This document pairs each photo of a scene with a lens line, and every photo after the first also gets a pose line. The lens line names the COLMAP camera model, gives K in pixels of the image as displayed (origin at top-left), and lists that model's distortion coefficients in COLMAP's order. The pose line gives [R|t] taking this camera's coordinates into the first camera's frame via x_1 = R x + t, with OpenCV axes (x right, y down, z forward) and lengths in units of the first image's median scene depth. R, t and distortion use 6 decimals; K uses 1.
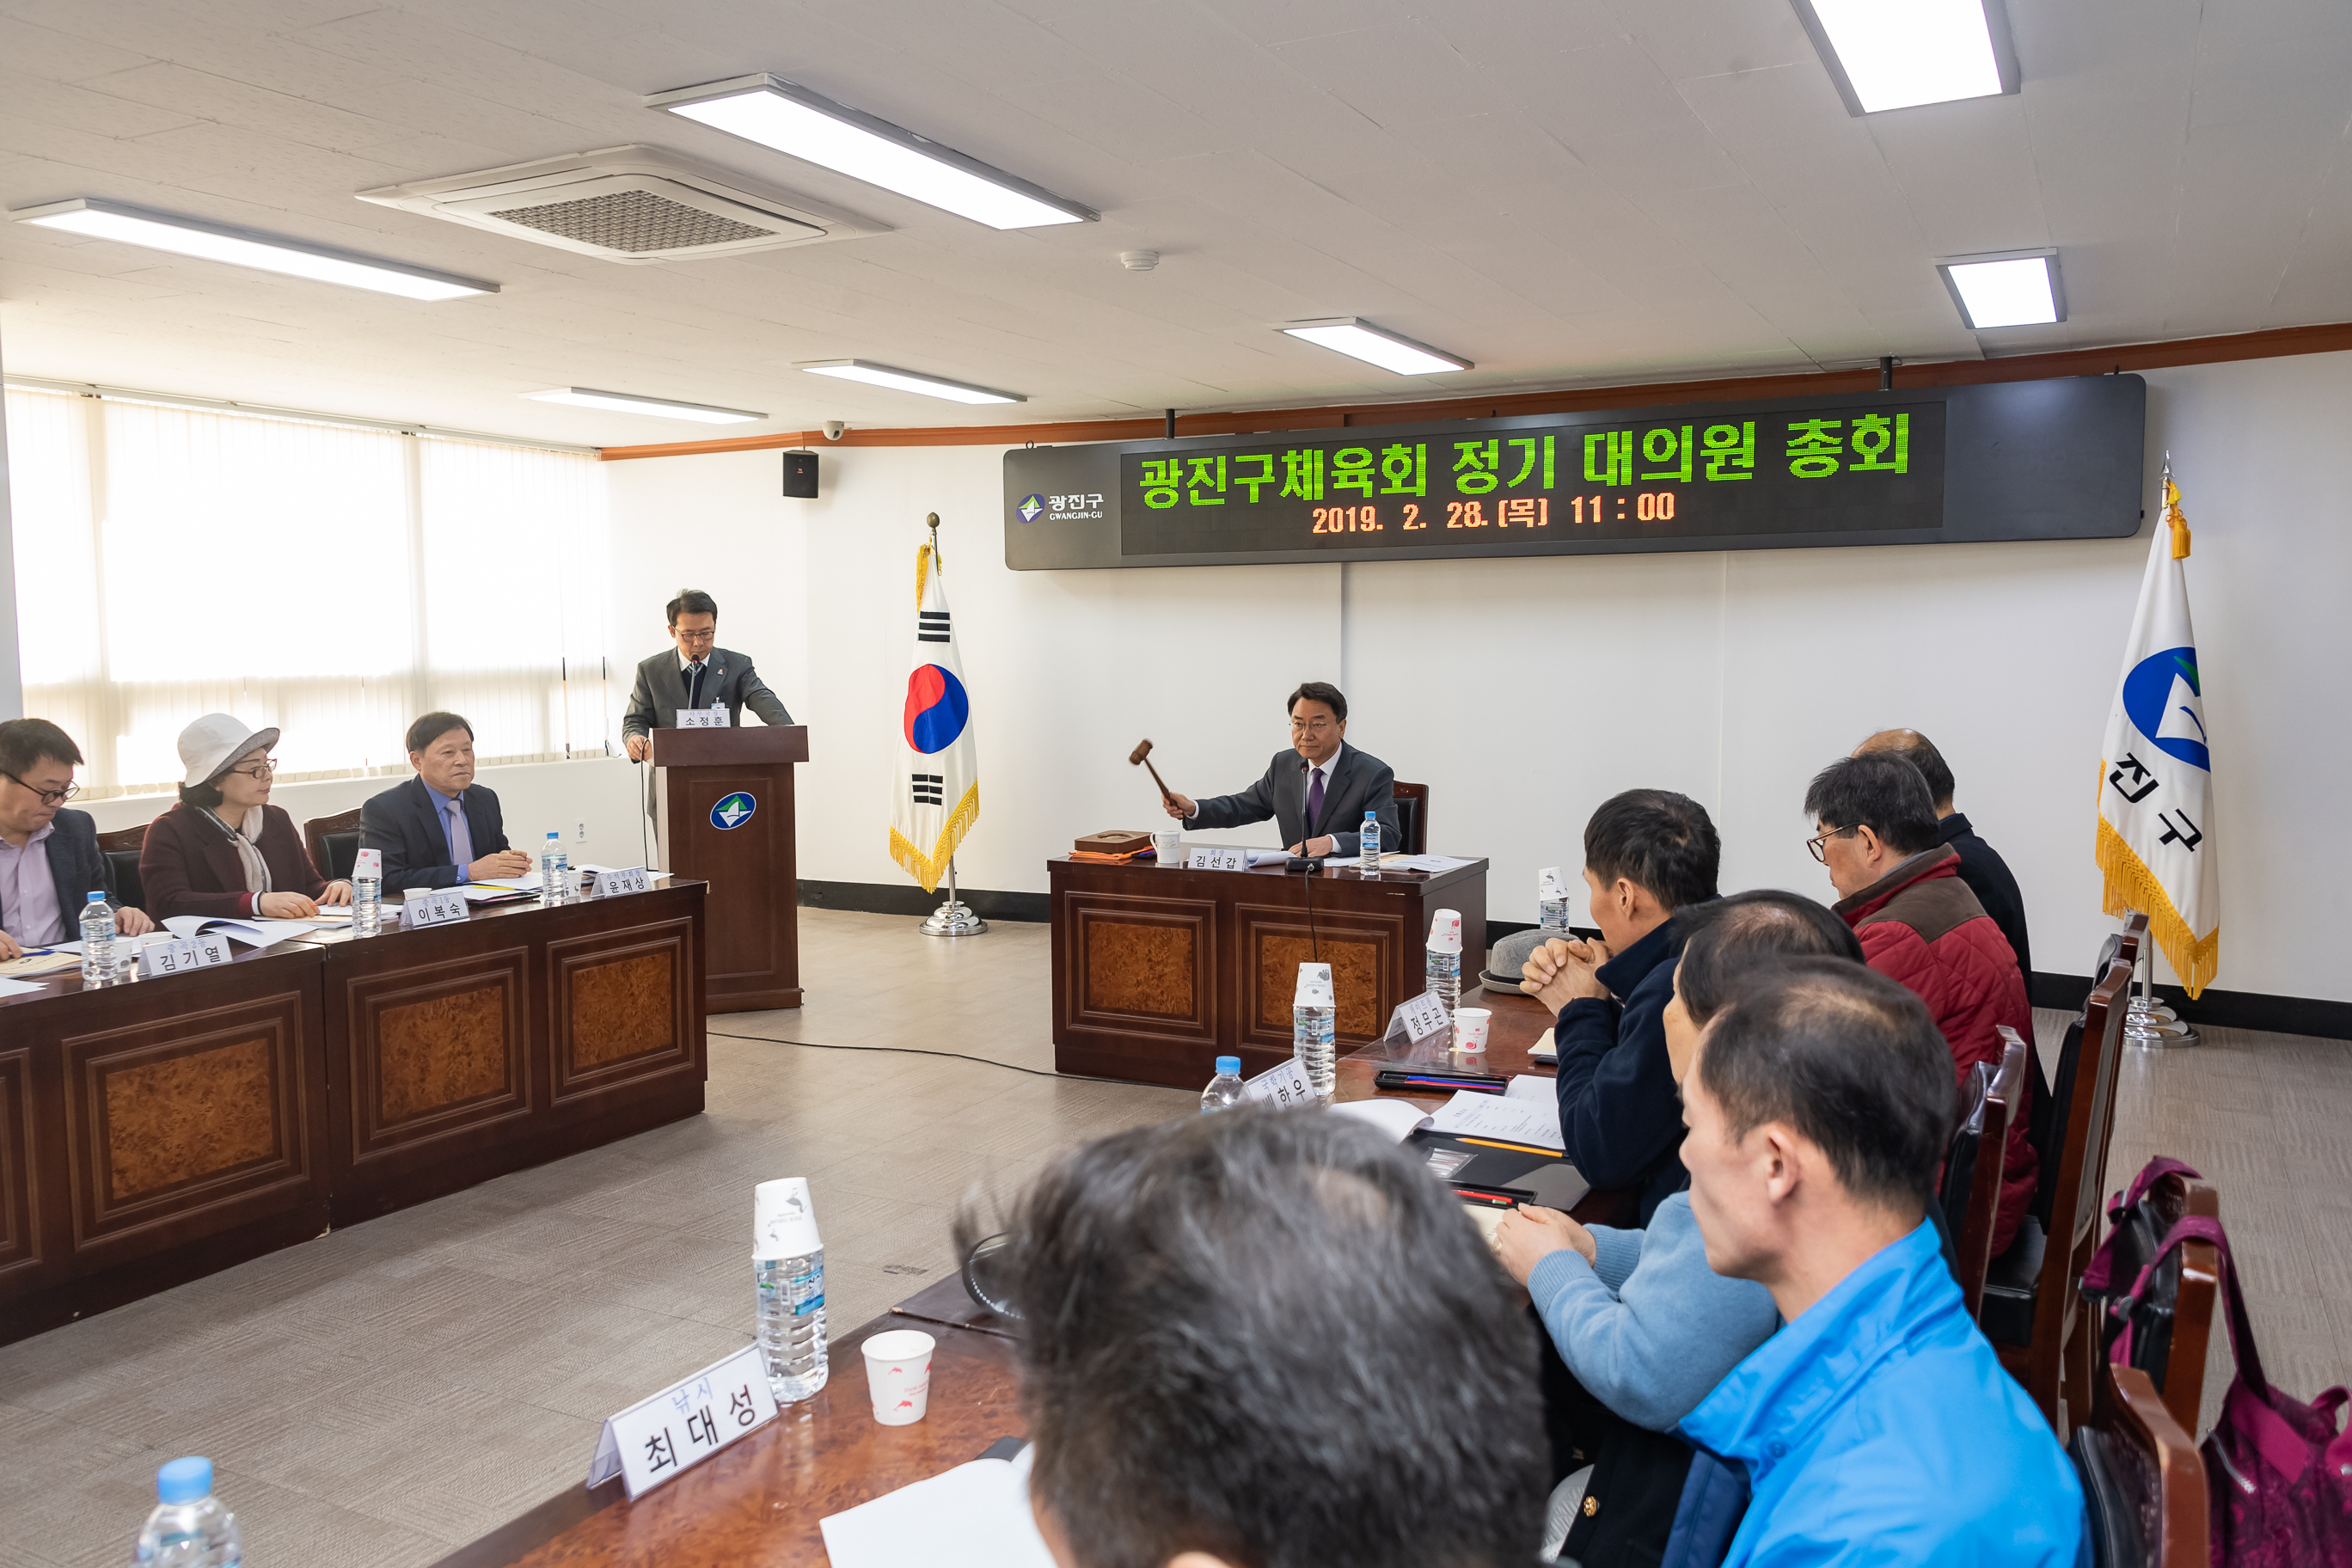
lens RADIAL K [[1790.2, 0, 1176.4], [0, 1790.2, 773.0], [0, 0, 1]] dist [0.029733, -0.026785]
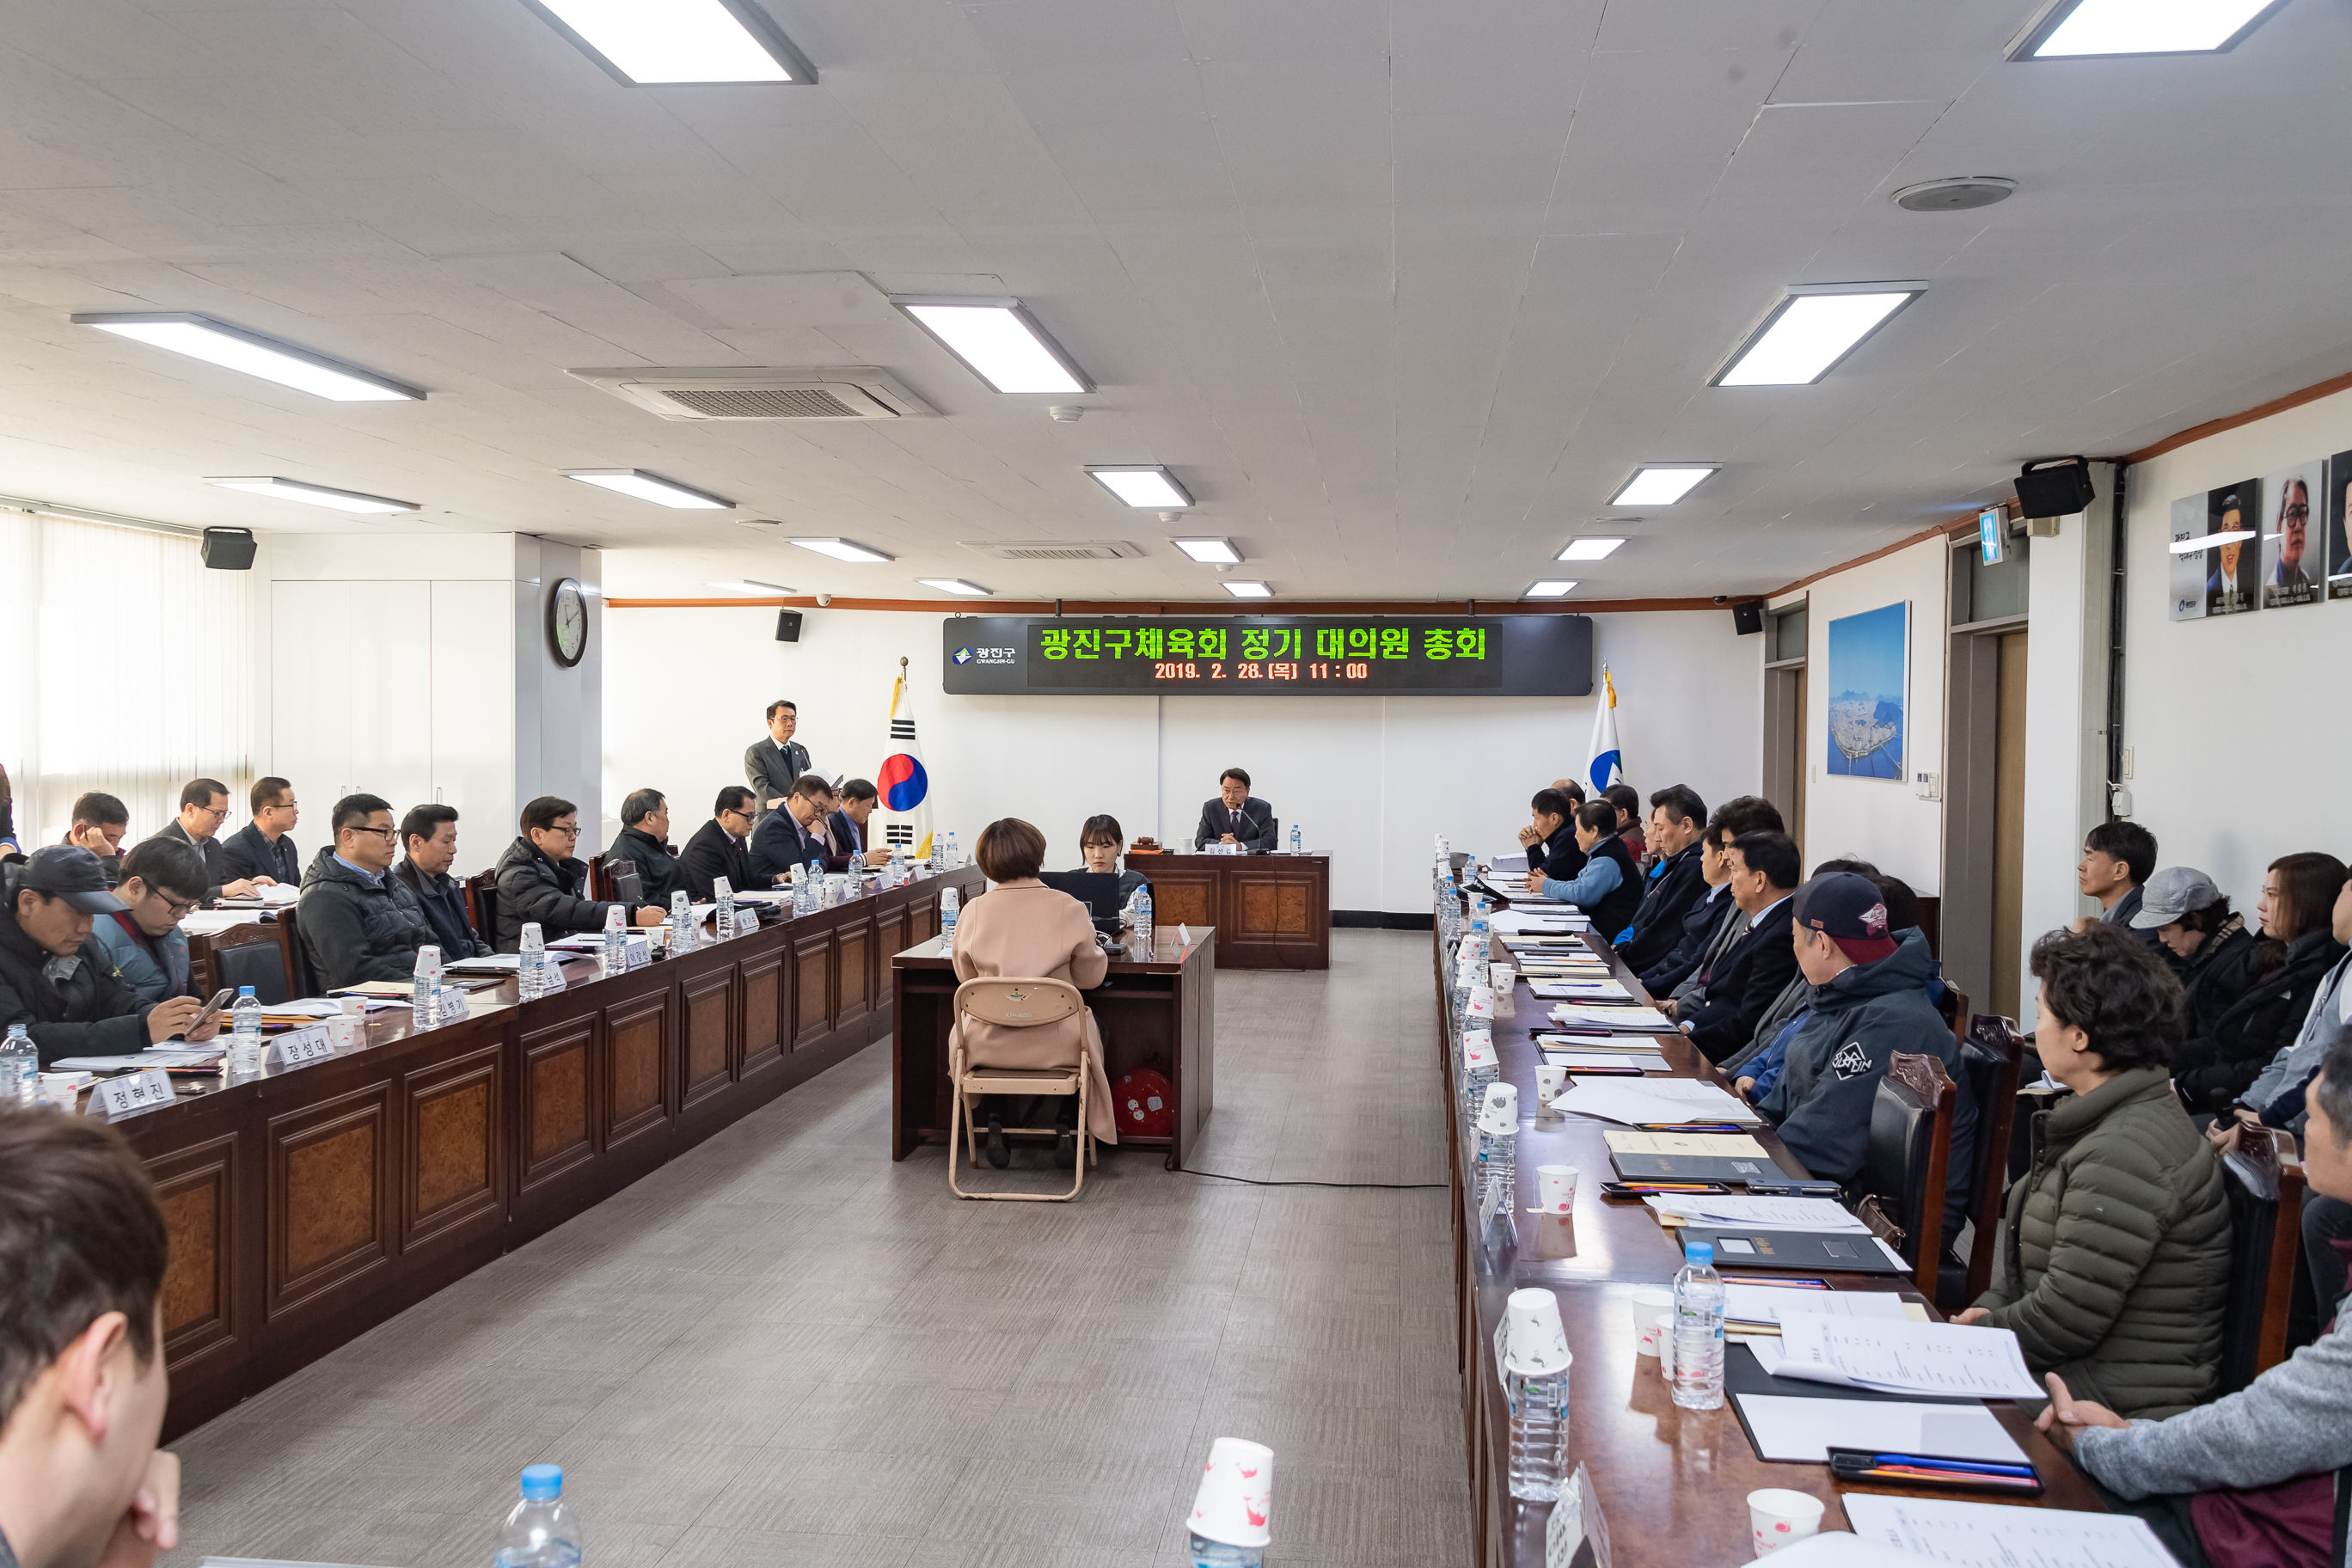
lens RADIAL K [[2048.0, 0, 1179.2], [0, 2048.0, 777.1], [0, 0, 1]] dist [0.011966, -0.012257]
pose [[0.927983, 0.004803, 0.372591, -0.696039], [0.016329, 0.998432, -0.053541, 0.070668], [-0.372264, 0.055769, 0.926450, -0.886055]]
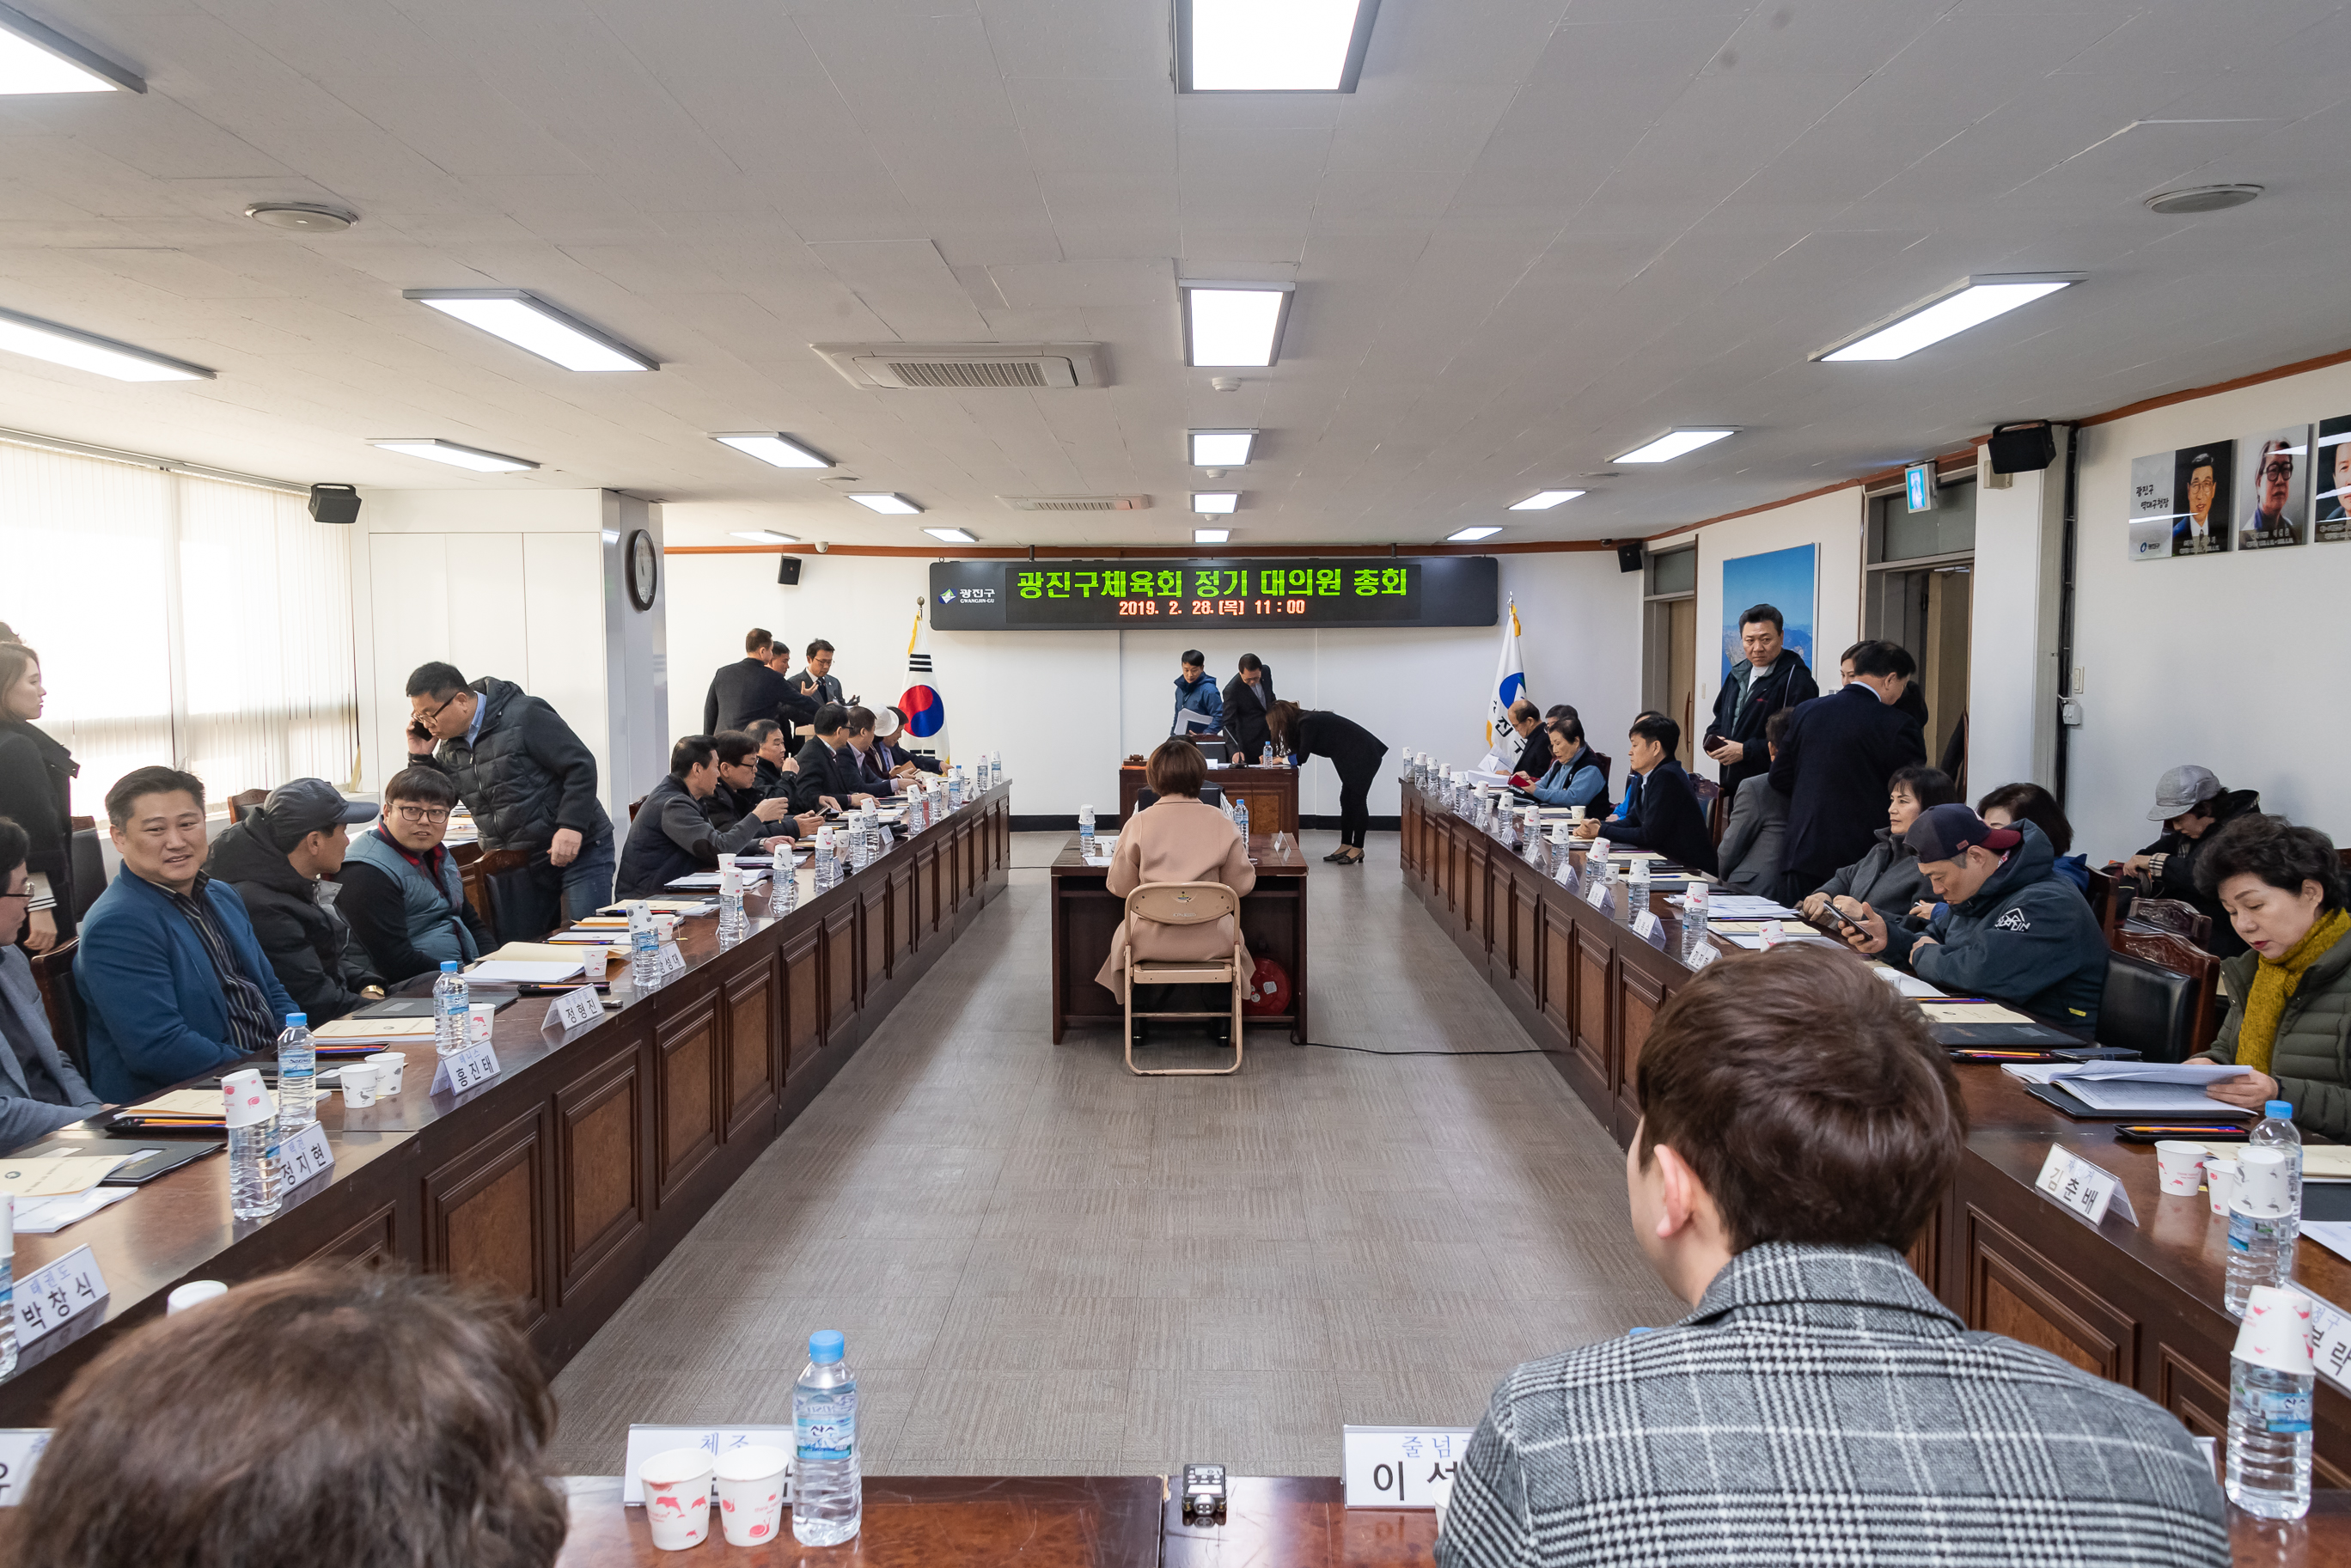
lens RADIAL K [[1789.3, 0, 1175.9], [0, 1789.3, 773.0], [0, 0, 1]] dist [0.029733, -0.026785]
pose [[0.888182, -0.027394, 0.458675, -0.845531], [0.035477, 0.999330, -0.009013, 0.062389], [-0.458121, 0.024278, 0.888558, -0.816291]]
